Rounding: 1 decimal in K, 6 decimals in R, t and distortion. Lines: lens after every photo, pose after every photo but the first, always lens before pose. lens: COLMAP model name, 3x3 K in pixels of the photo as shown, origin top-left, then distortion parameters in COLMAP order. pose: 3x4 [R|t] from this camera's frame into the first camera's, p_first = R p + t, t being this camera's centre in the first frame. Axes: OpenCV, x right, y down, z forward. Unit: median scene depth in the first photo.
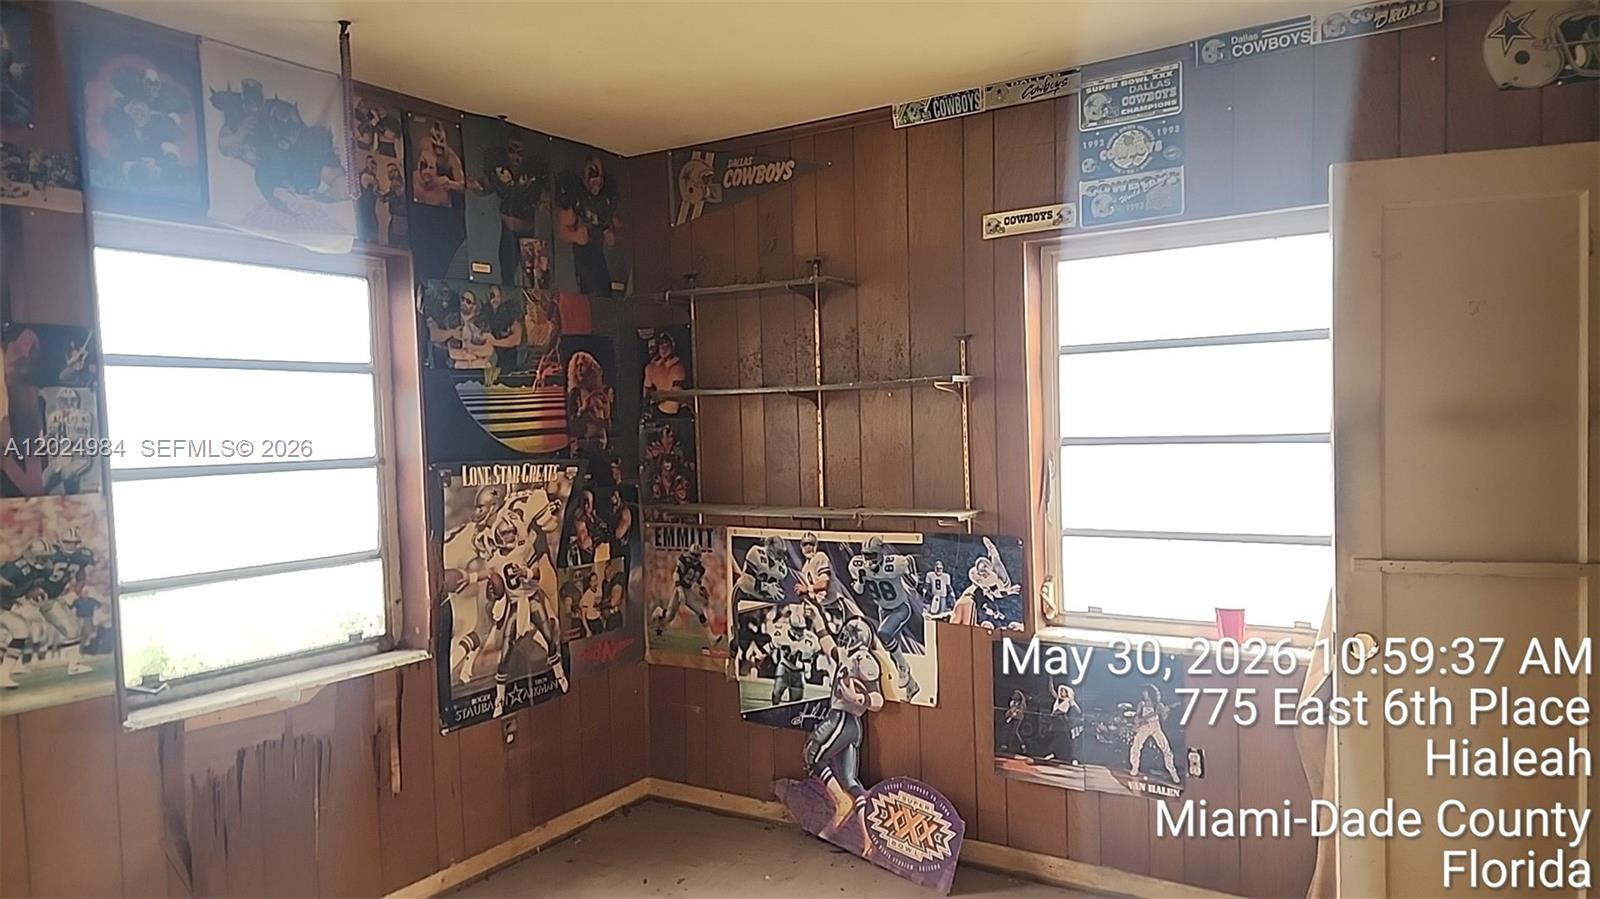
lens RADIAL K [[1058.2, 0, 795.6], [0, 1058.2, 466.0], [0, 0, 1]] dist [0.038454, -0.032257]
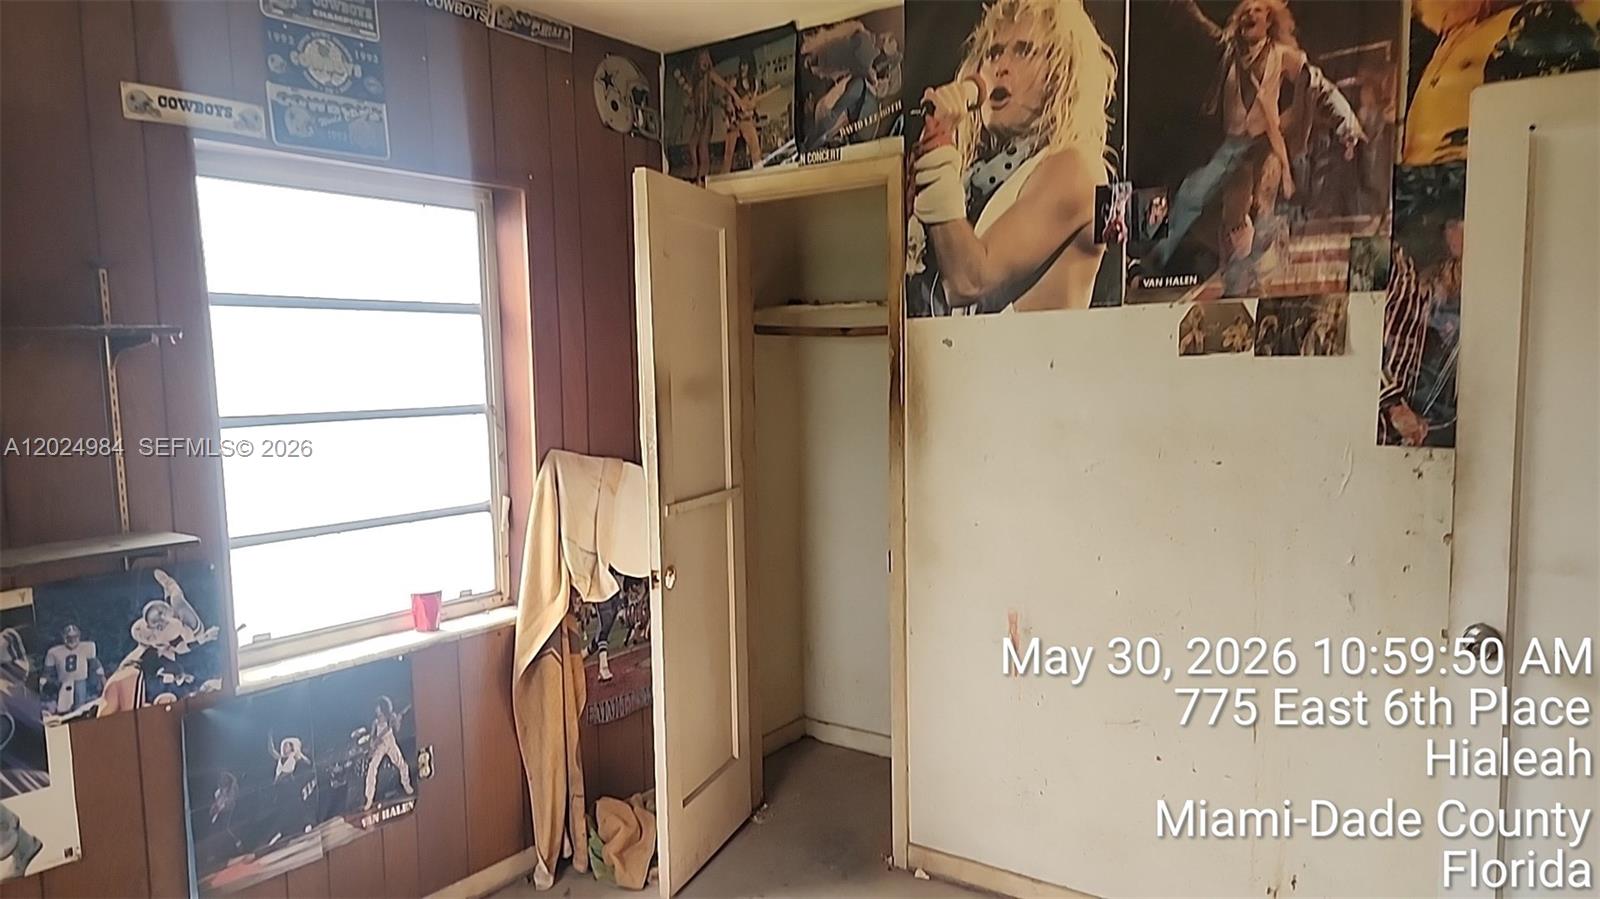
lens RADIAL K [[1052.0, 0, 841.3], [0, 1052.0, 475.6], [0, 0, 1]] dist [0.041511, -0.047784]
pose [[0.053459, -0.081484, 0.995240, -0.471137], [0.057580, 0.995258, 0.078393, -0.020634], [-0.996909, 0.053115, 0.057897, 0.536611]]
